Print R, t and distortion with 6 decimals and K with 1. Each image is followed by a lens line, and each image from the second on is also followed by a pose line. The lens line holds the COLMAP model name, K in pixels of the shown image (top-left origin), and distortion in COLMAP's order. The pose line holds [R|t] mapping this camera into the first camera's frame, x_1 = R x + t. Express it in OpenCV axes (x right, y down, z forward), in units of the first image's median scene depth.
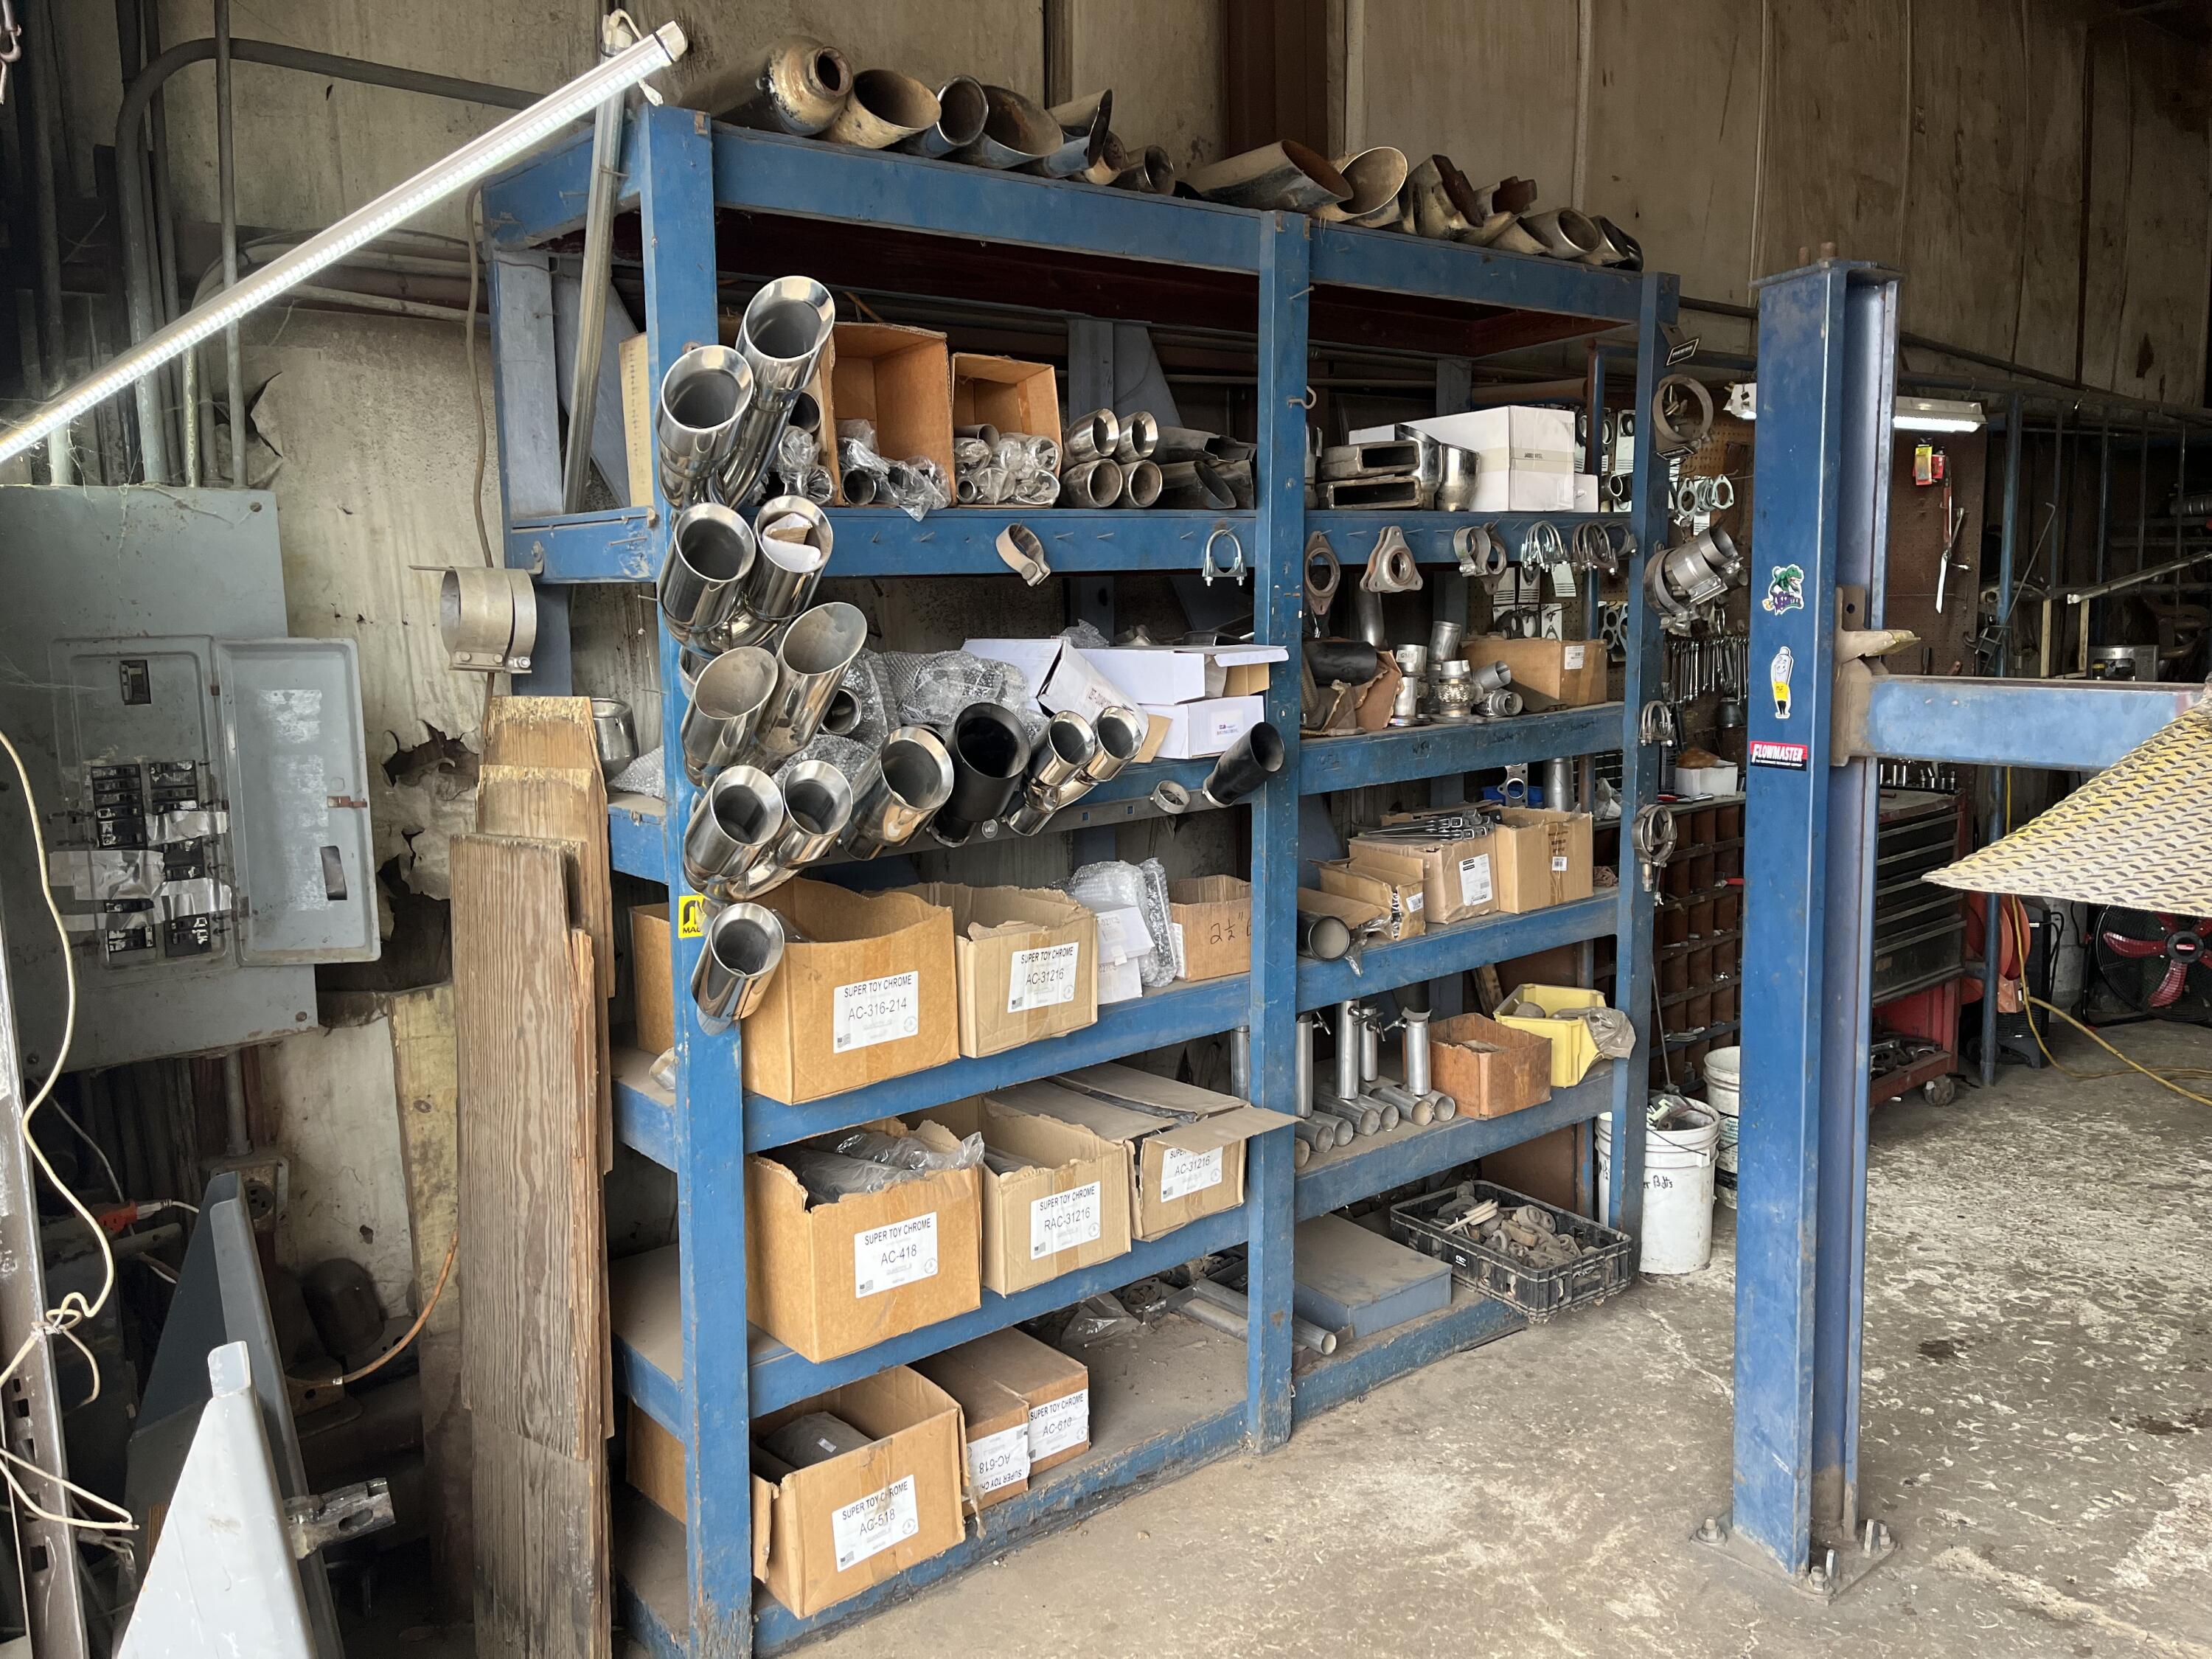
lens RADIAL K [[1680.6, 0, 1111.9], [0, 1680.6, 821.3], [0, 0, 1]] dist [0.079491, -0.109155]
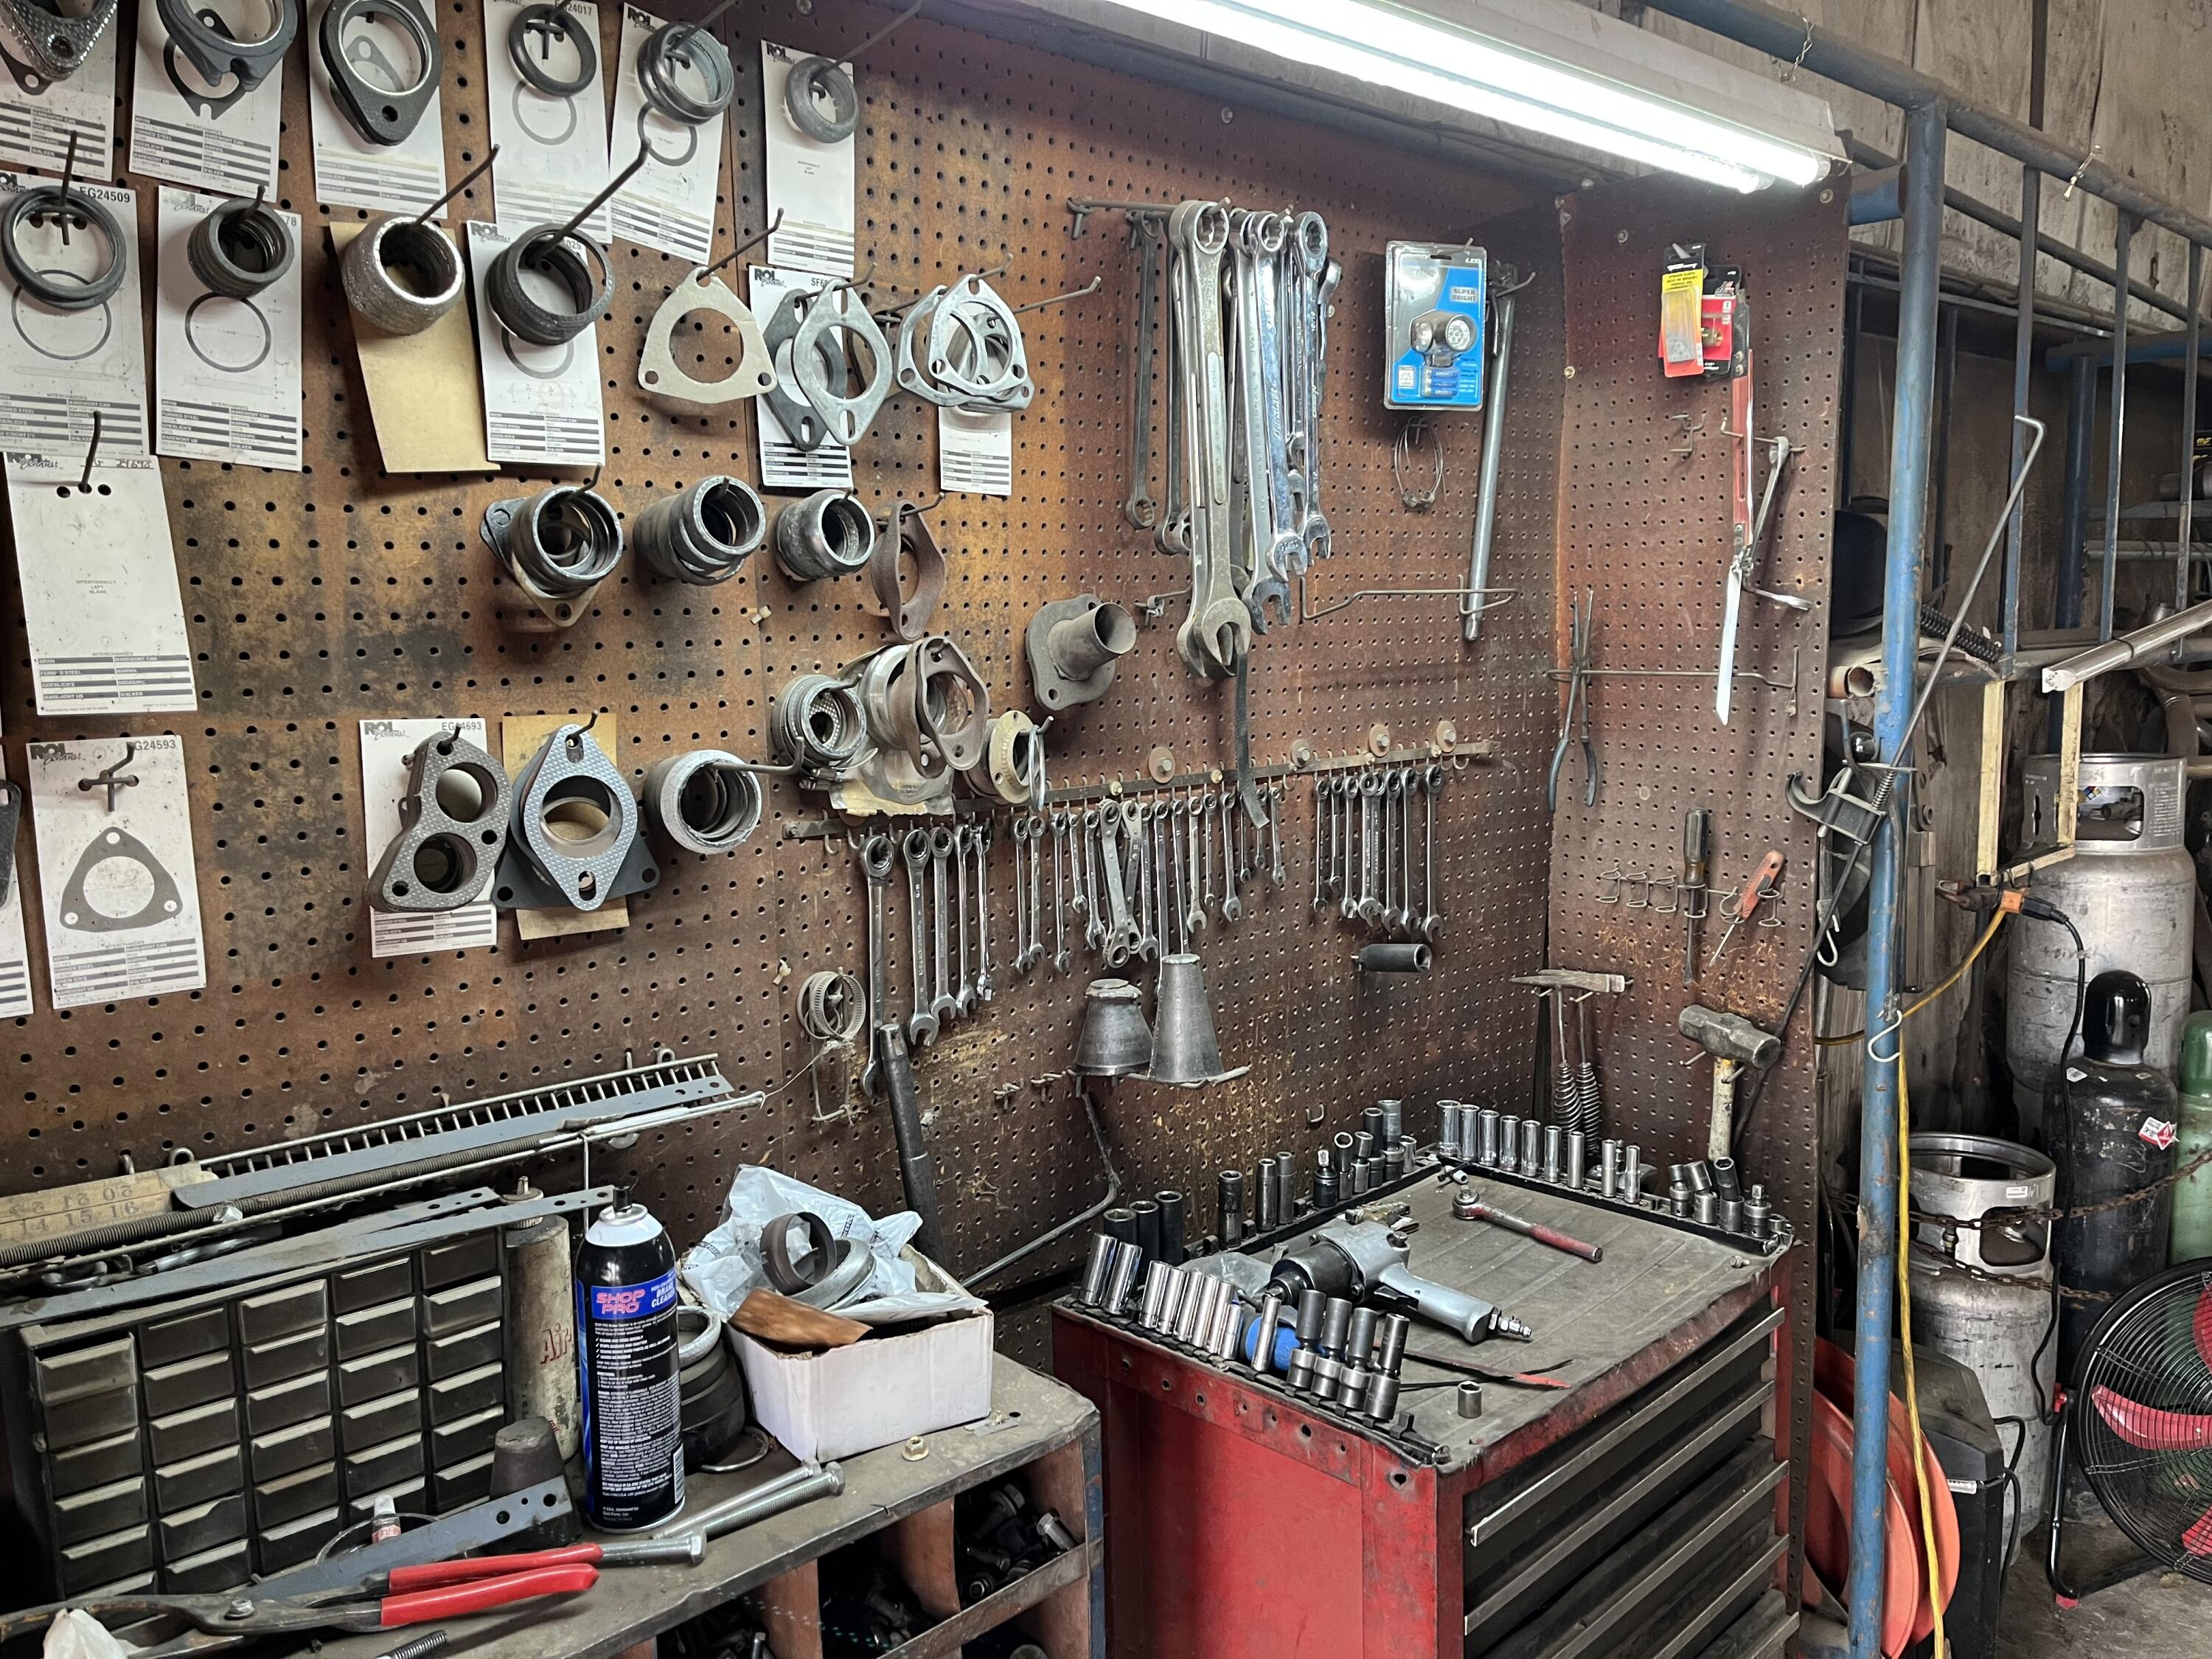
lens RADIAL K [[1680.6, 0, 1116.3], [0, 1680.6, 825.1], [0, 0, 1]] dist [0.079491, -0.109155]
pose [[0.997706, 0.000055, 0.067703, 0.329348], [0.000293, 0.999987, -0.005130, -0.098303], [-0.067702, 0.005138, 0.997692, 0.641342]]
